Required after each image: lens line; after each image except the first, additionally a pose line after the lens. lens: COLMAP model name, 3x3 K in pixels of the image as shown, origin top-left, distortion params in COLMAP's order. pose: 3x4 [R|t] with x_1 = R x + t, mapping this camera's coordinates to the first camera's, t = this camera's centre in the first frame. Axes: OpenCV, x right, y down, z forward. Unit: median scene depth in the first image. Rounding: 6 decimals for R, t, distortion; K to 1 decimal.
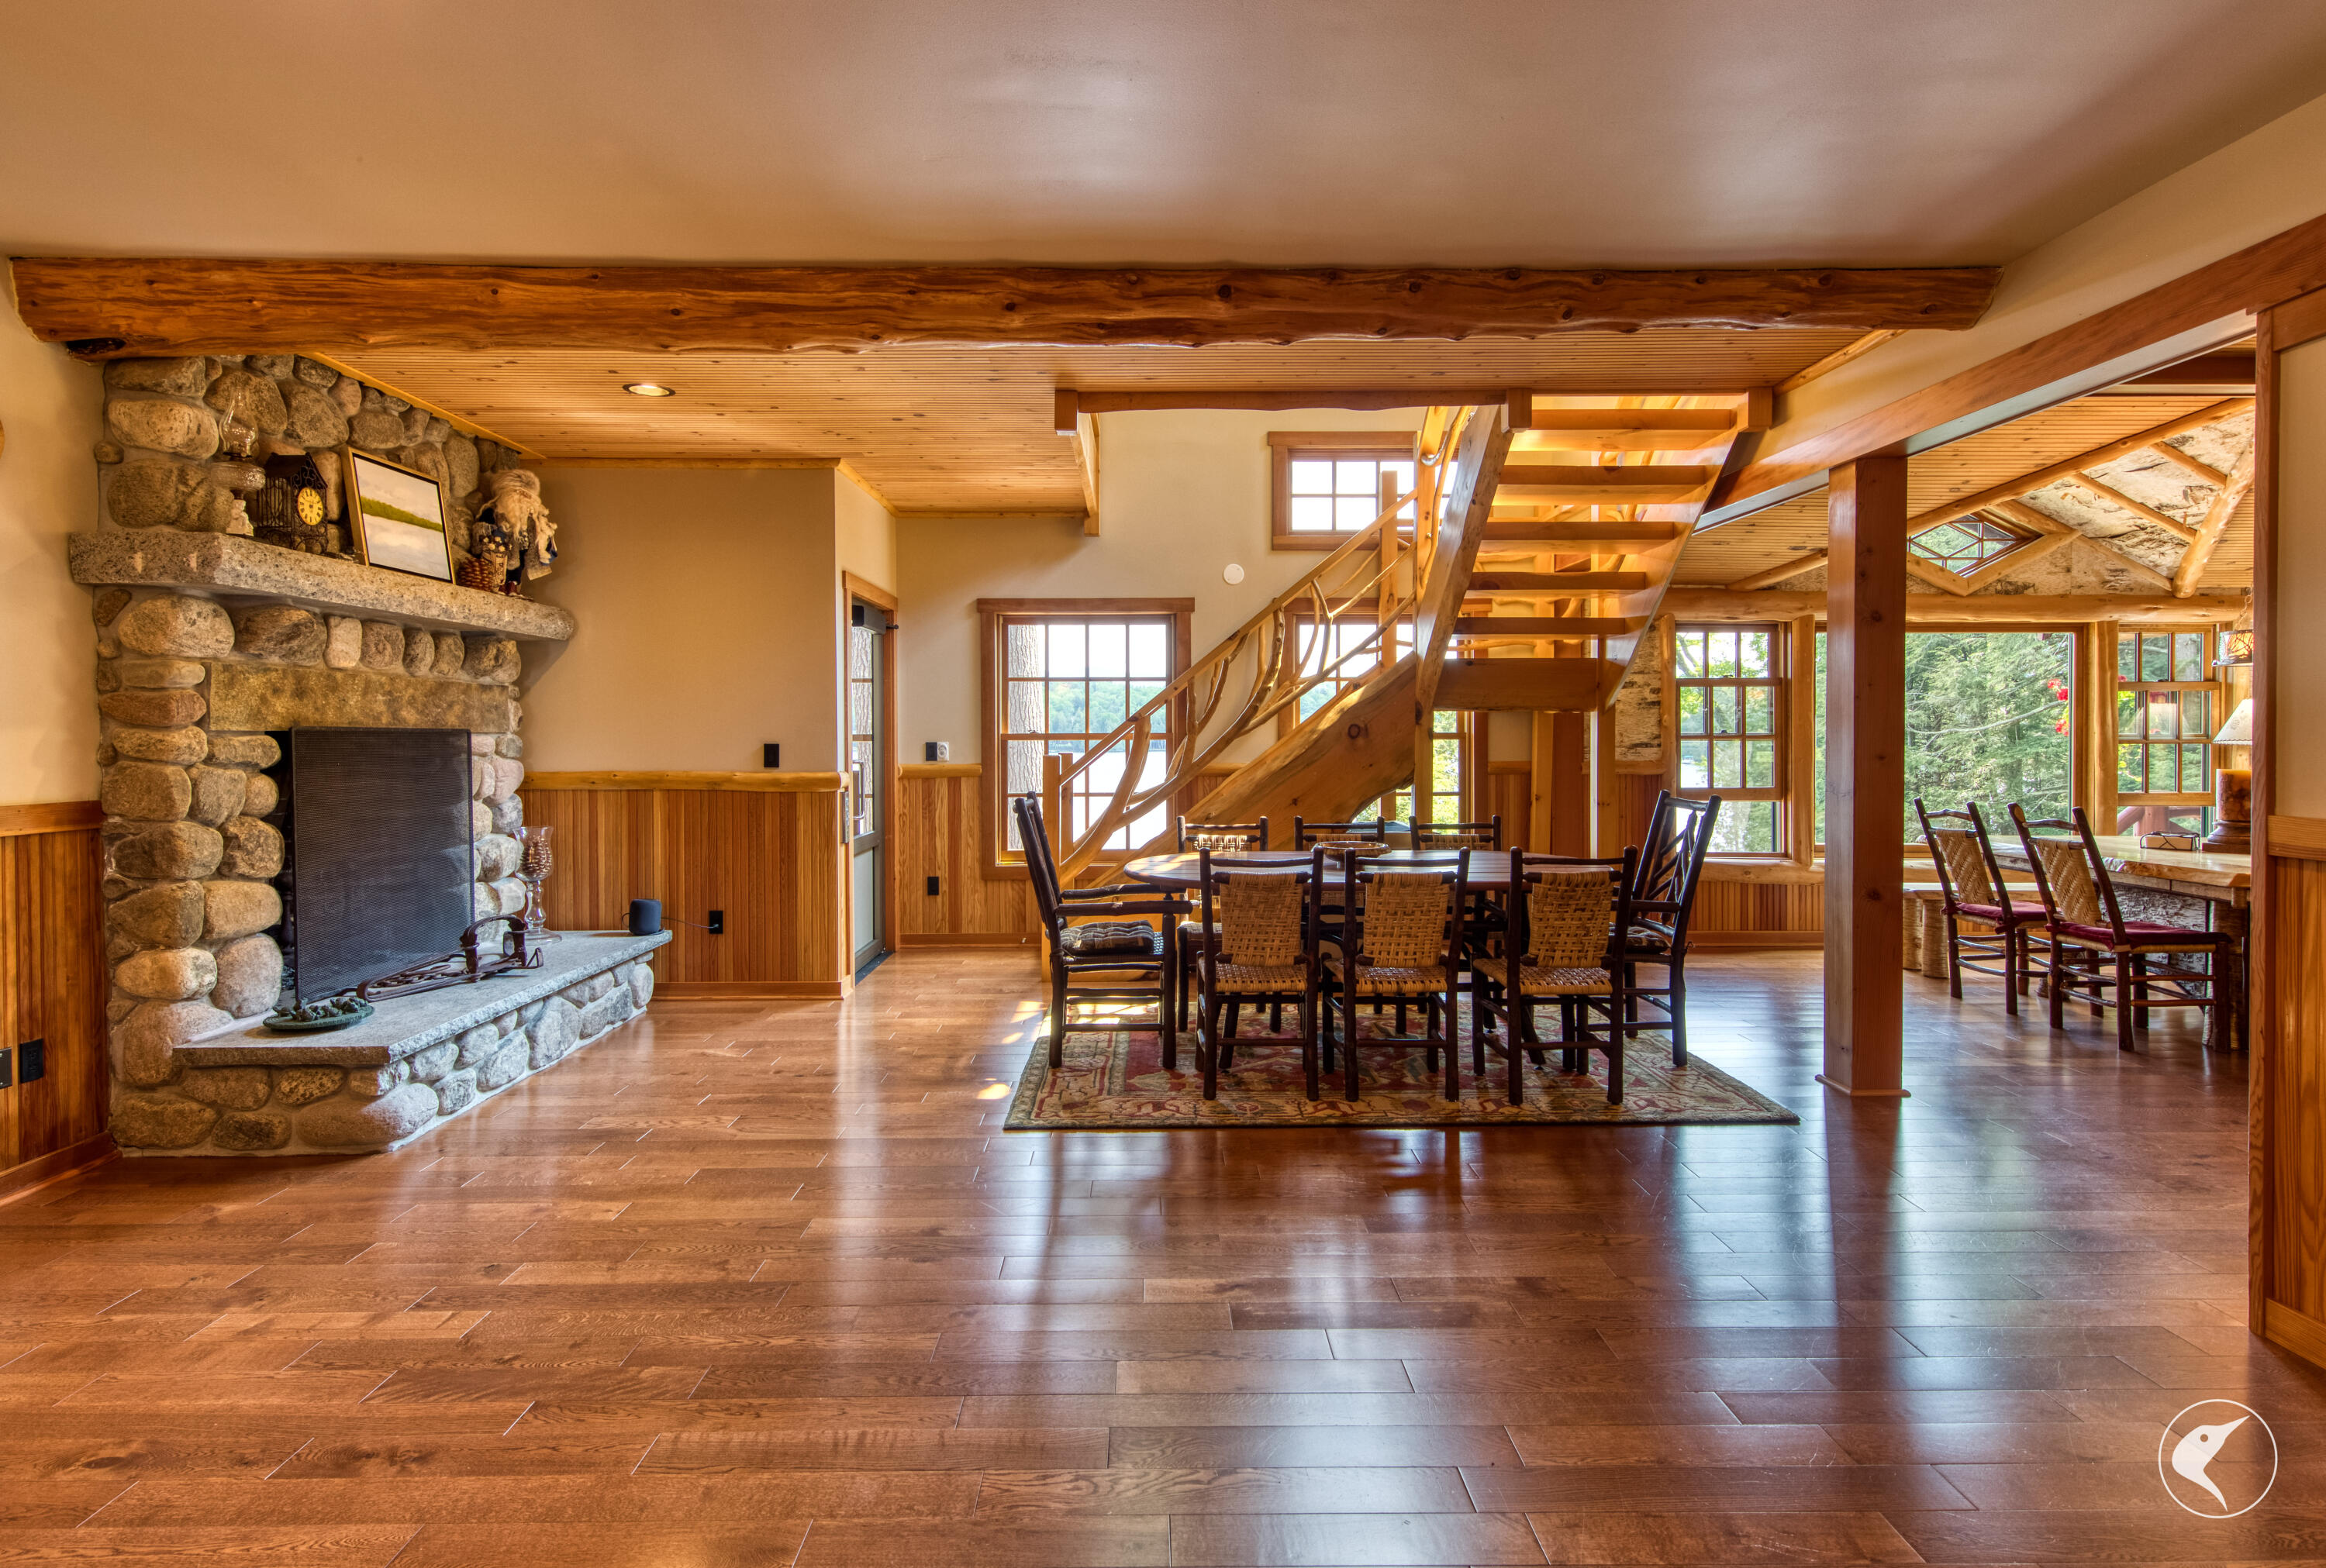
lens RADIAL K [[1235.2, 0, 1157.2], [0, 1235.2, 762.4], [0, 0, 1]] dist [0.005528, 0.000585]
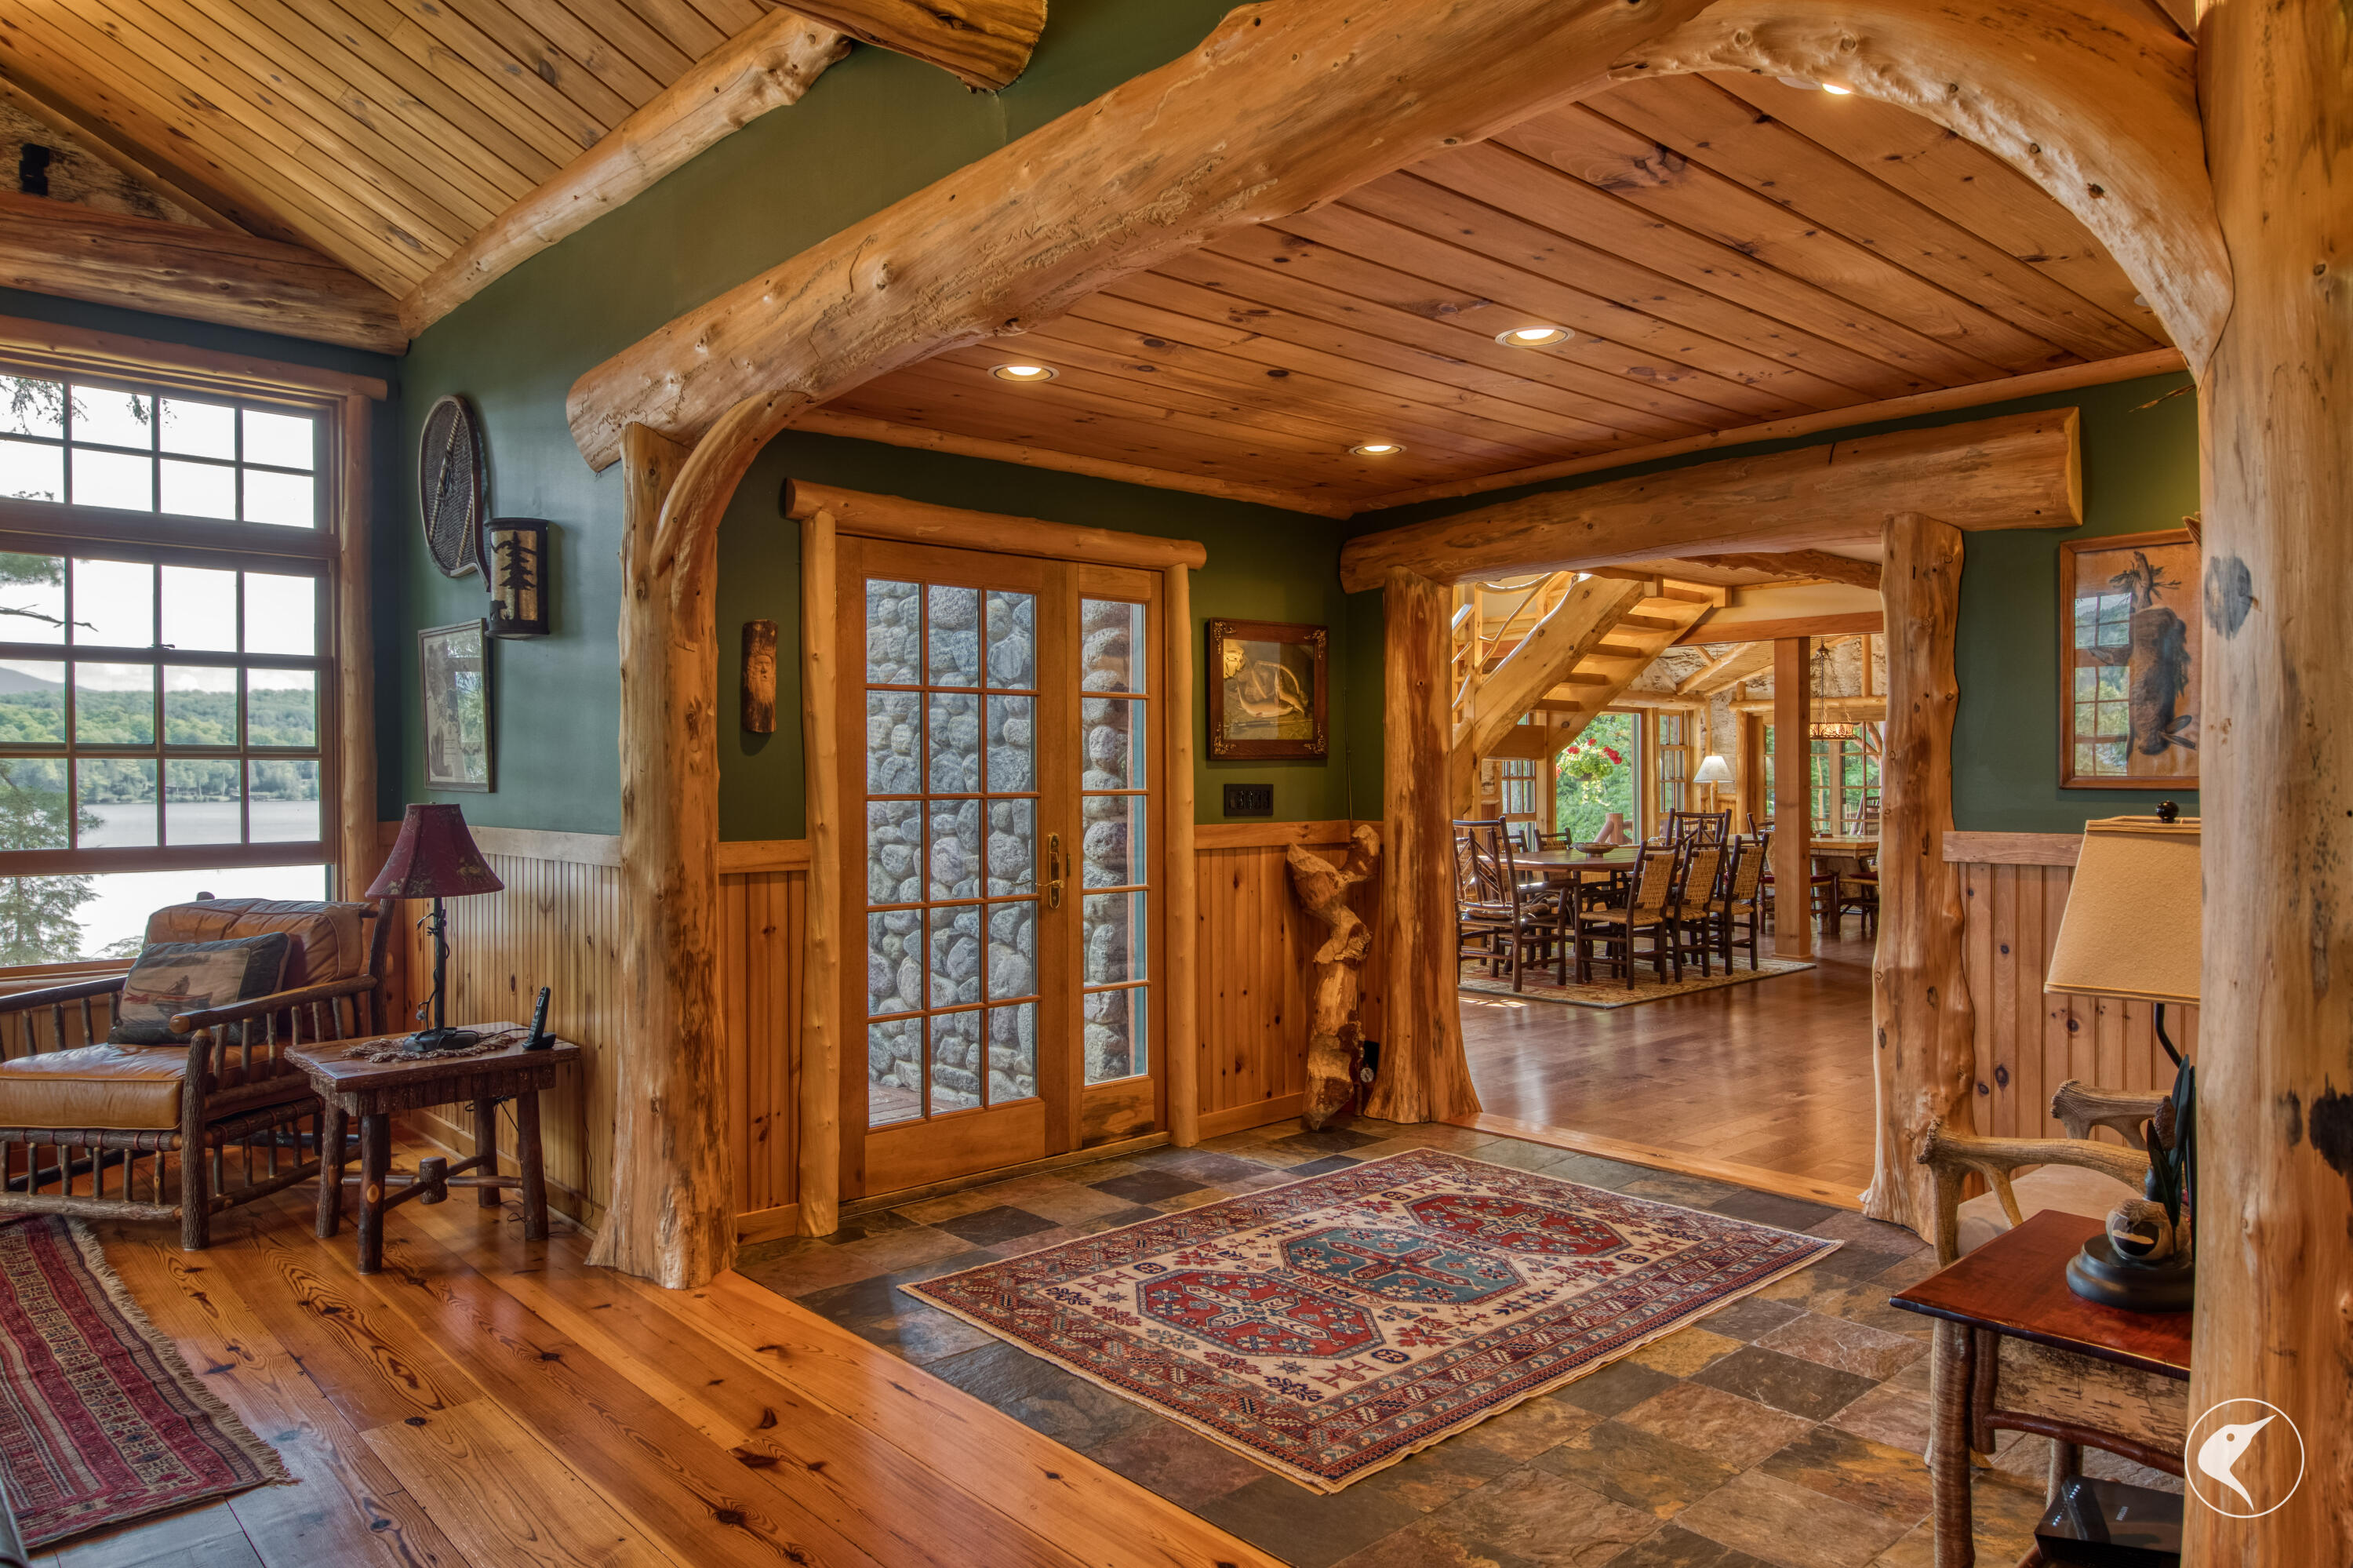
lens RADIAL K [[1509.0, 0, 1173.3], [0, 1509.0, 786.9], [0, 0, 1]] dist [0.000783, 0.000113]
pose [[0.742825, -0.003924, 0.669474, -1.894975], [0.014819, 0.999834, -0.010583, 0.005696], [-0.669321, 0.017782, 0.742760, -0.114565]]
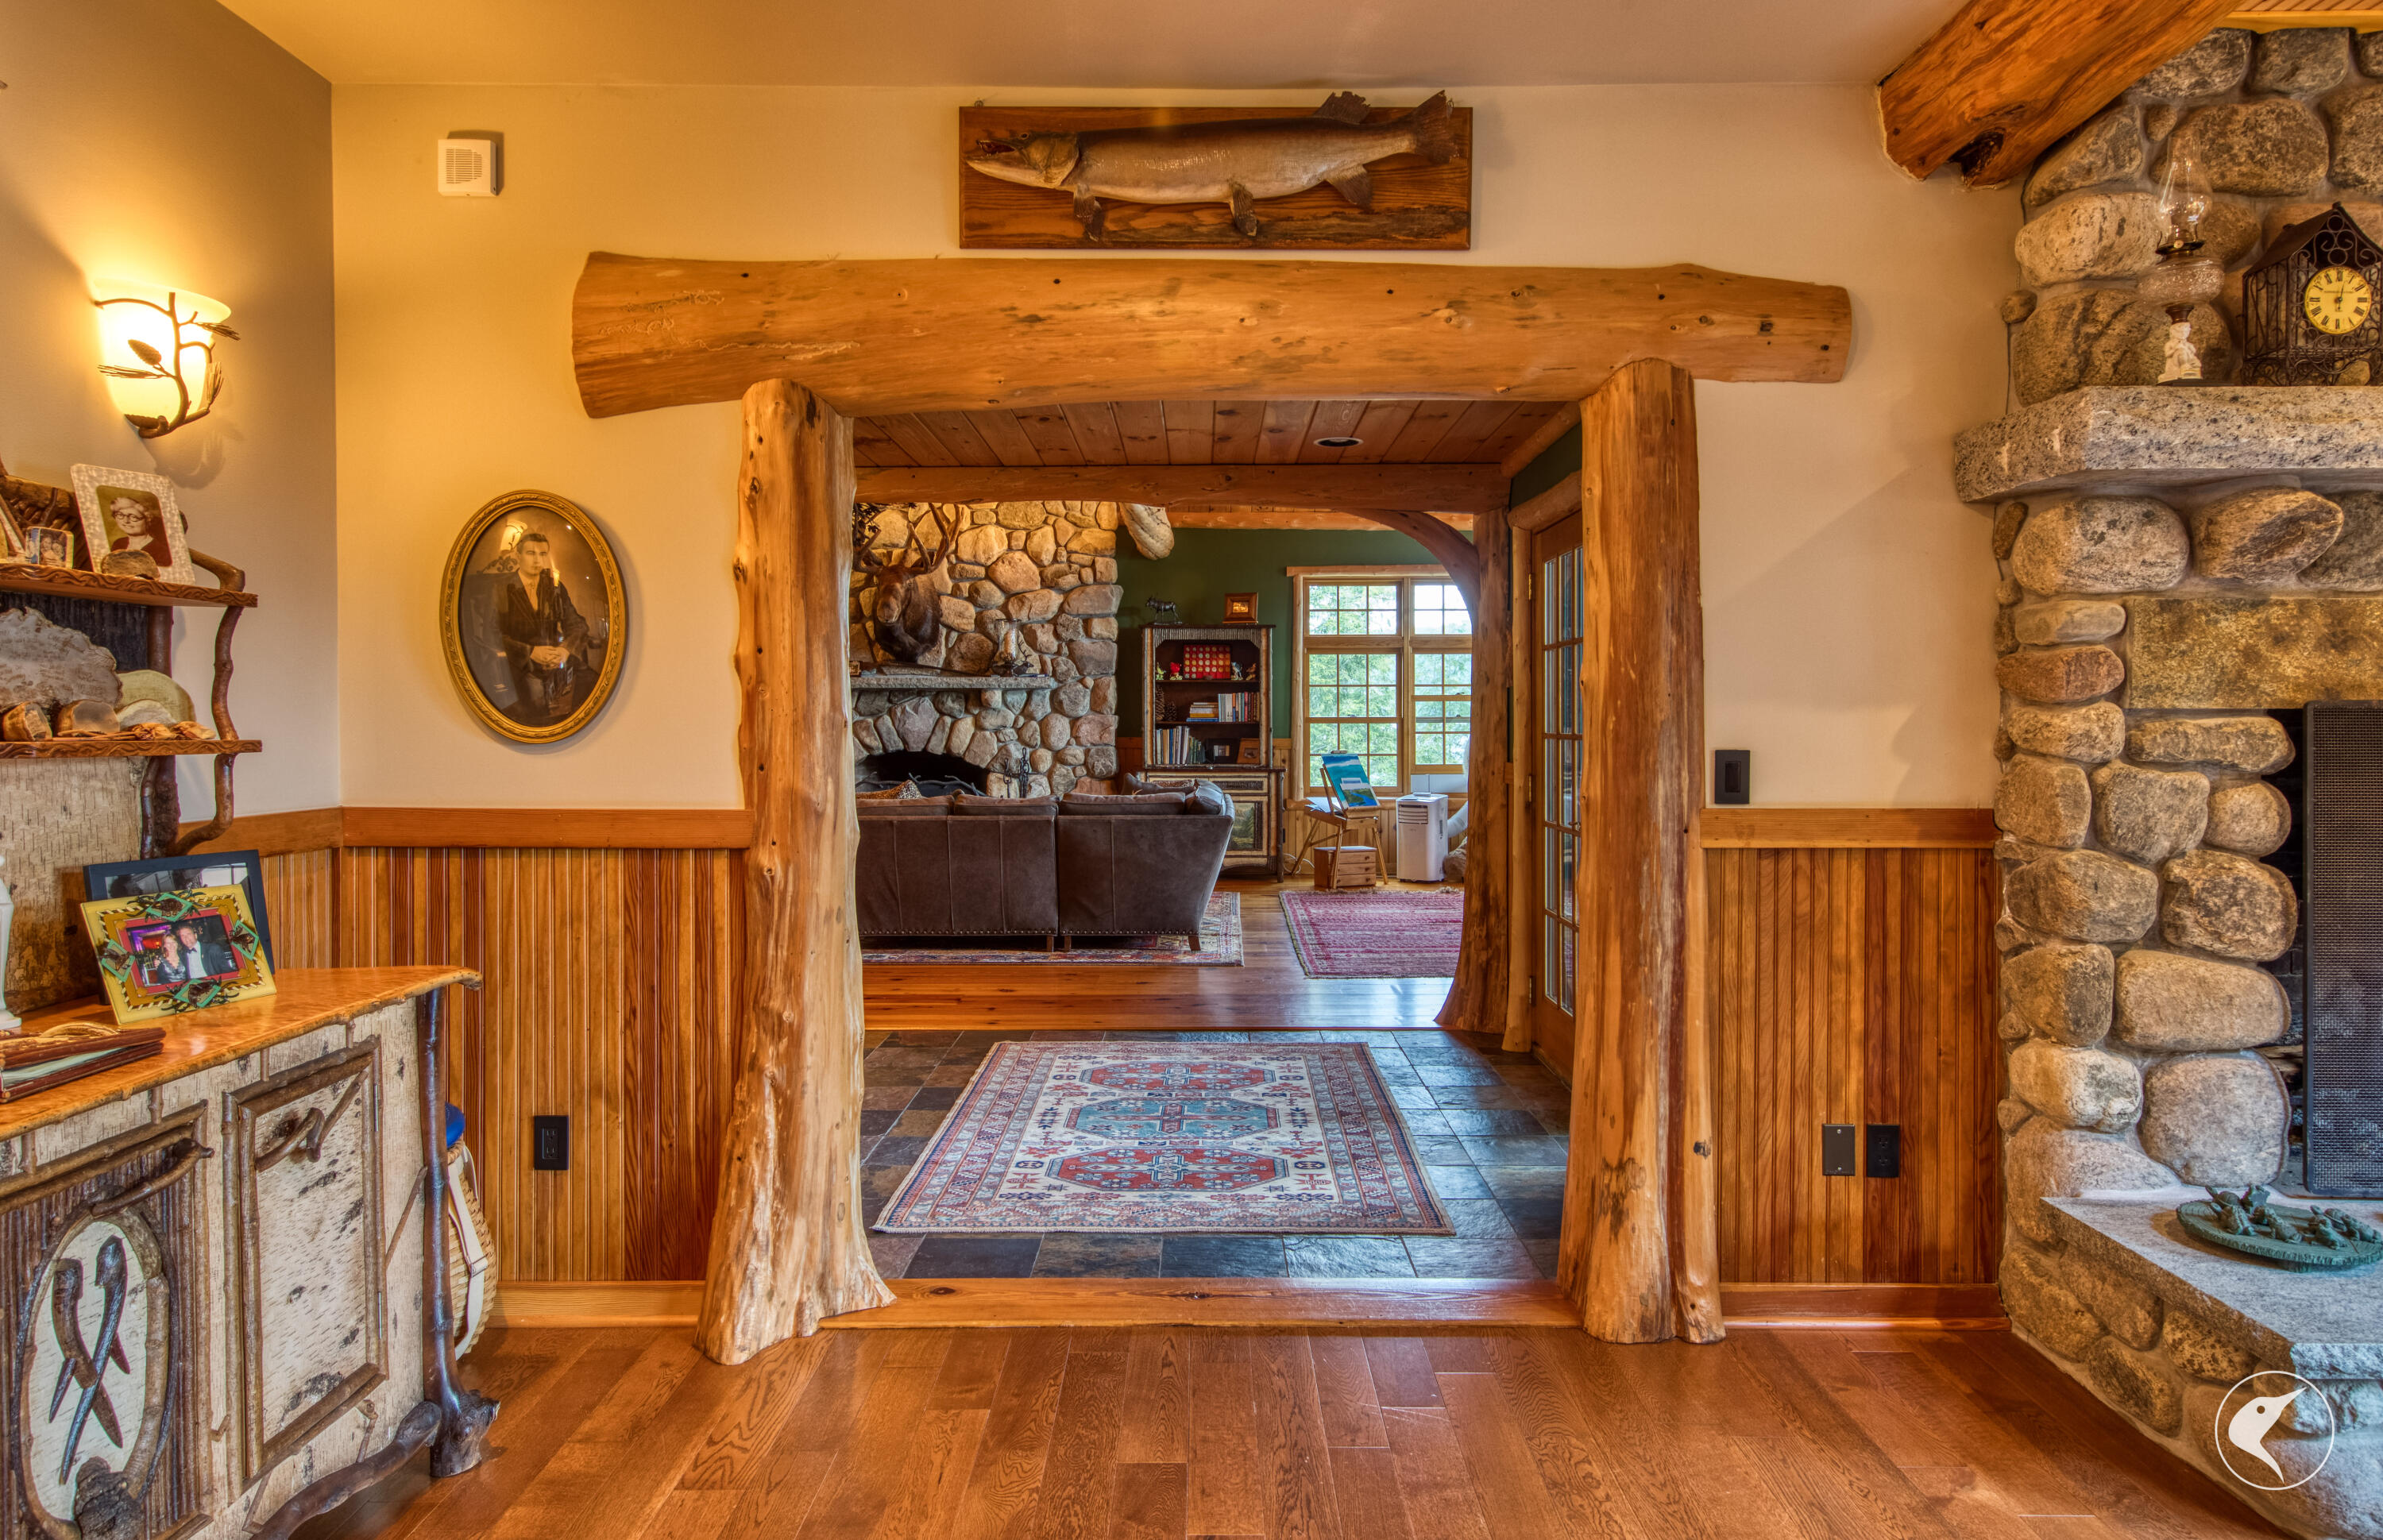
lens RADIAL K [[1414.2, 0, 1199.3], [0, 1414.2, 733.0], [0, 0, 1]] dist [0.016266, -0.000830]
pose [[-0.007111, 0.012996, -0.999890, -0.045024], [-0.021534, 0.999682, 0.013146, -0.012679], [0.999743, 0.021625, -0.006829, 0.533367]]
